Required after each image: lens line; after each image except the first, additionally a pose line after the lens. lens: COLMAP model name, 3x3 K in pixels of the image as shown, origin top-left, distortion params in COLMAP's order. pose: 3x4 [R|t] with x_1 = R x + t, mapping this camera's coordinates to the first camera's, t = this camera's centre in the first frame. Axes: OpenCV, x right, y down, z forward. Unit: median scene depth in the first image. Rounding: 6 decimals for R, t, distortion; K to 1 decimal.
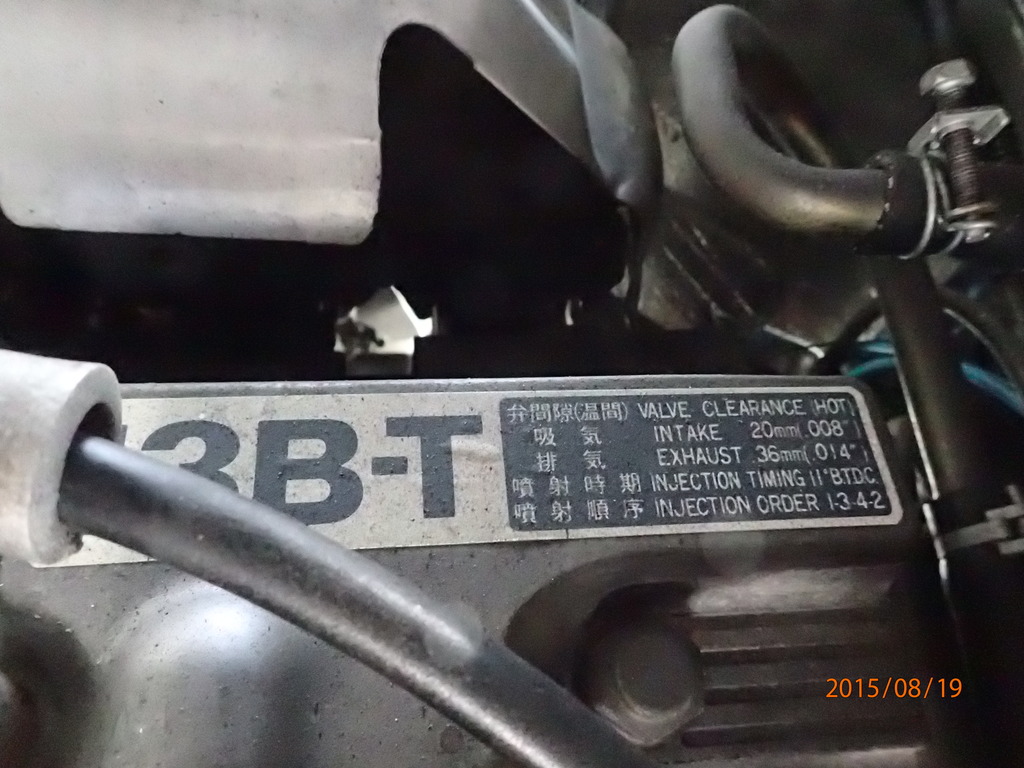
lens RADIAL K [[791.5, 0, 512.0], [0, 791.5, 384.0], [0, 0, 1]] dist [0.000419, 0.002436]
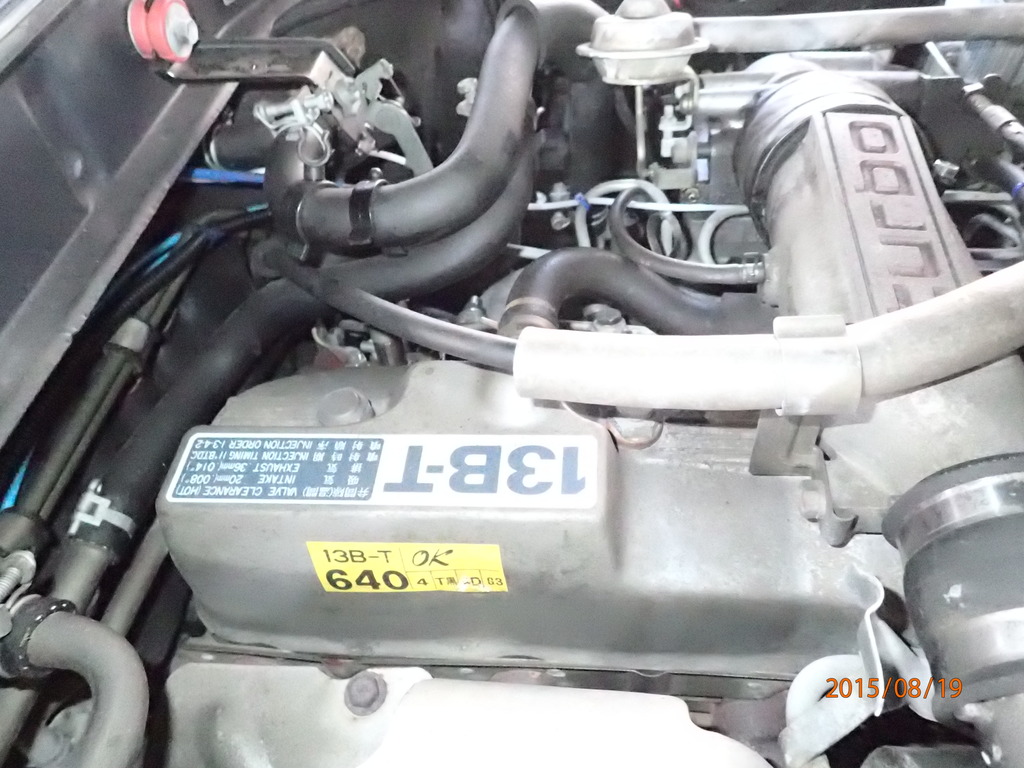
lens RADIAL K [[791.5, 0, 512.0], [0, 791.5, 384.0], [0, 0, 1]] dist [0.000419, 0.002436]
pose [[-0.945616, -0.082154, -0.314739, 0.315451], [0.033405, -0.986992, 0.157262, 0.009026], [-0.323565, 0.138195, 0.936060, -0.980543]]
